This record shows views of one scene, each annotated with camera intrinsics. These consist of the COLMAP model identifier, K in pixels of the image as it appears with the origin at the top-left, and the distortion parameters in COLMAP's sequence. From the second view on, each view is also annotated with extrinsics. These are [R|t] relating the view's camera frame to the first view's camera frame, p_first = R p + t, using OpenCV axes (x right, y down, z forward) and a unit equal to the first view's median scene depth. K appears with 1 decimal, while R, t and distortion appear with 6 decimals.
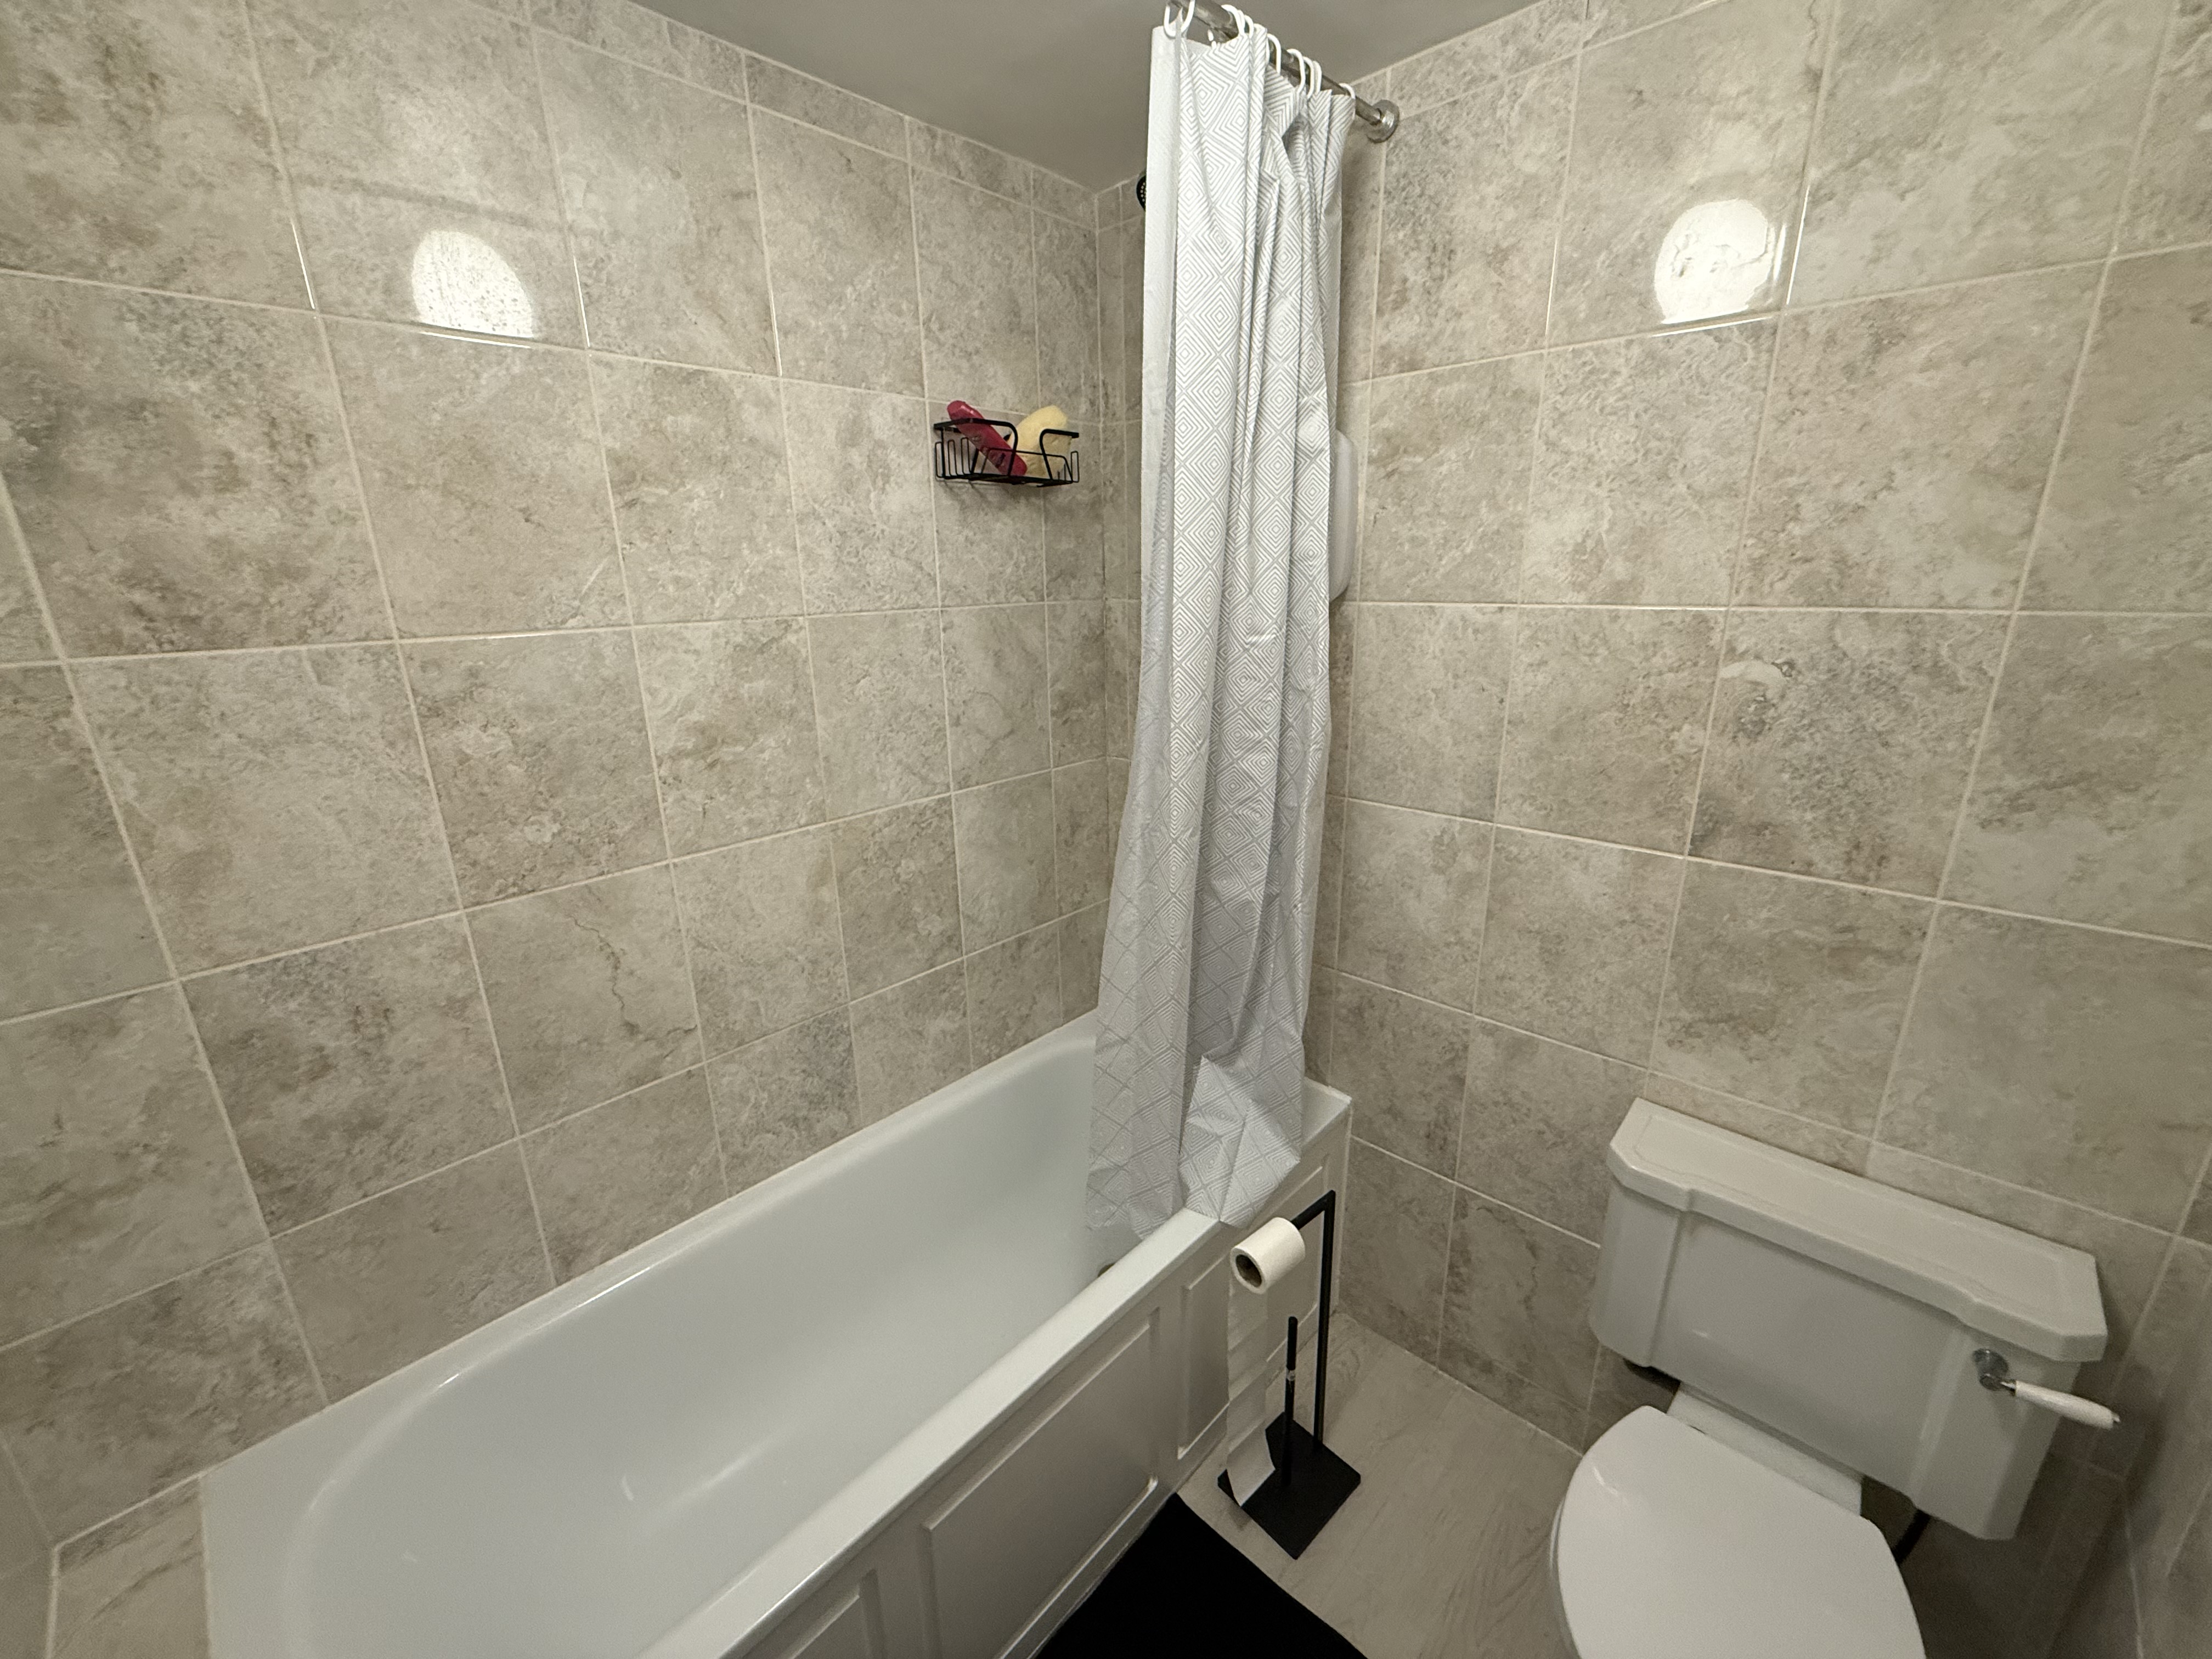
lens RADIAL K [[884.0, 0, 1100.1], [0, 884.0, 823.8], [0, 0, 1]] dist [0.000016, -0.000260]
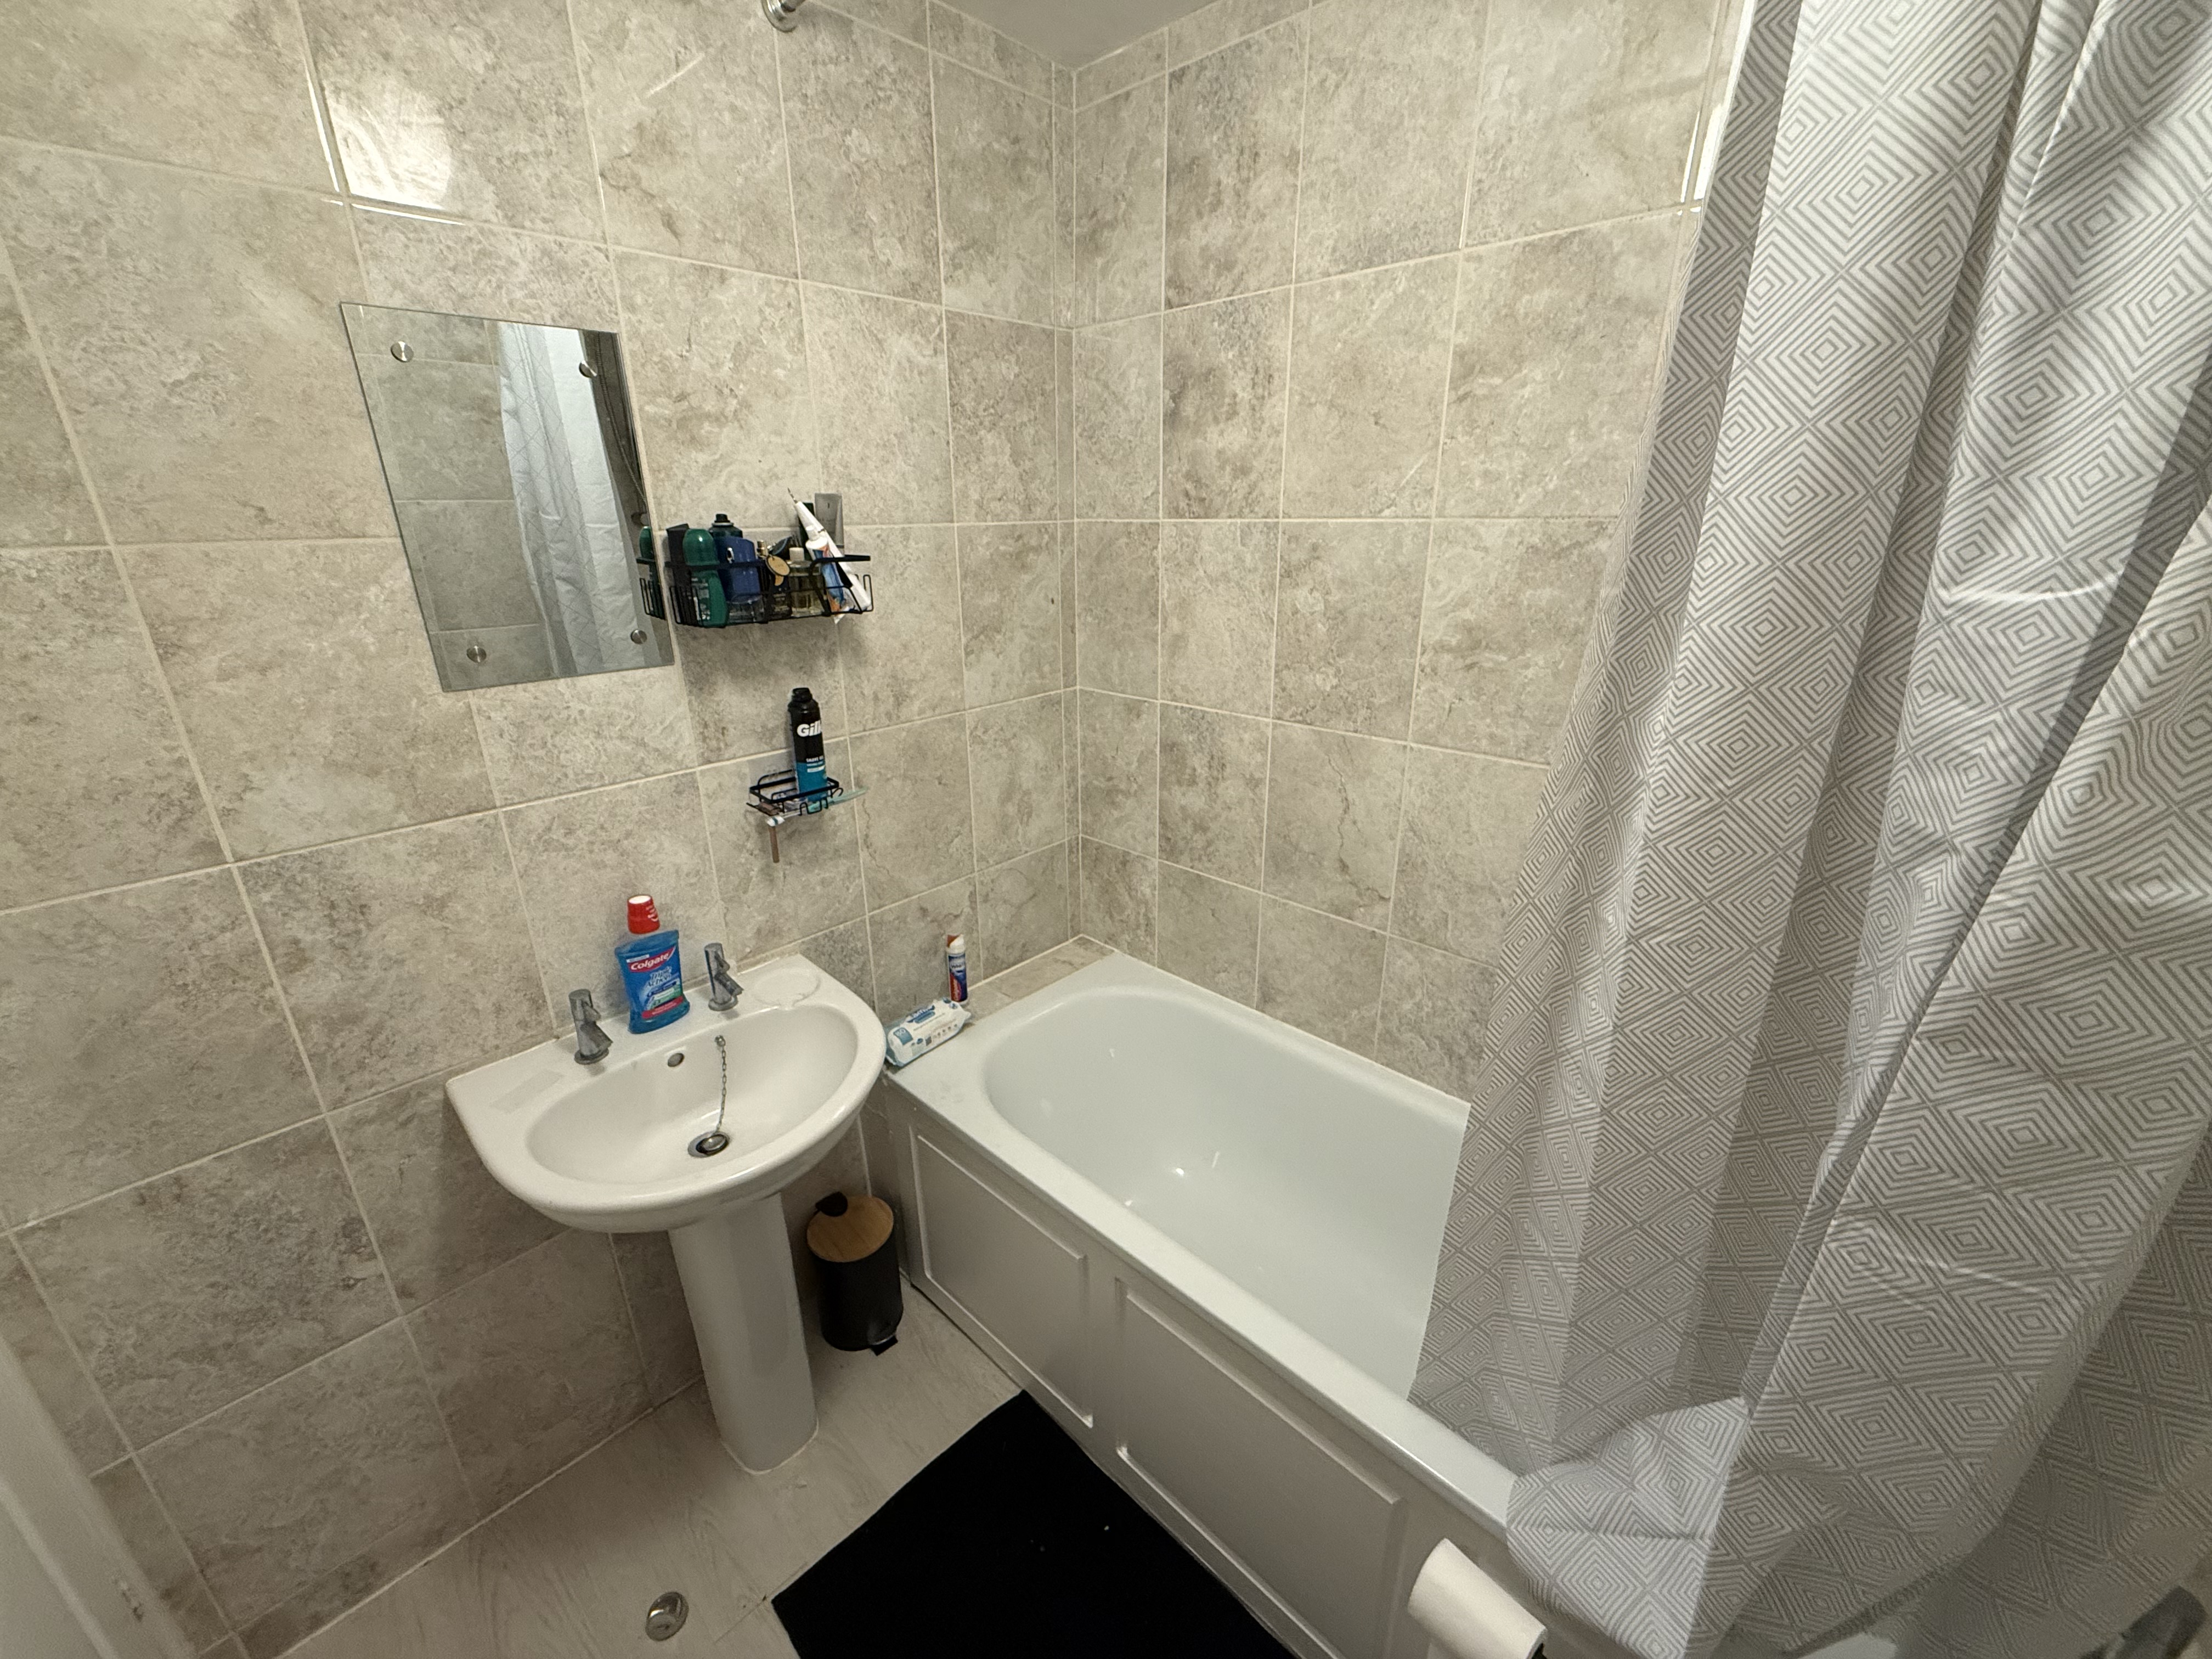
lens RADIAL K [[884.0, 0, 1100.1], [0, 884.0, 823.8], [0, 0, 1]] dist [0.000016, -0.000260]
pose [[-0.002959, 0.352155, -0.935937, 0.653835], [-0.270640, 0.900730, 0.339763, -0.156650], [0.962676, 0.254307, 0.092642, 0.654210]]
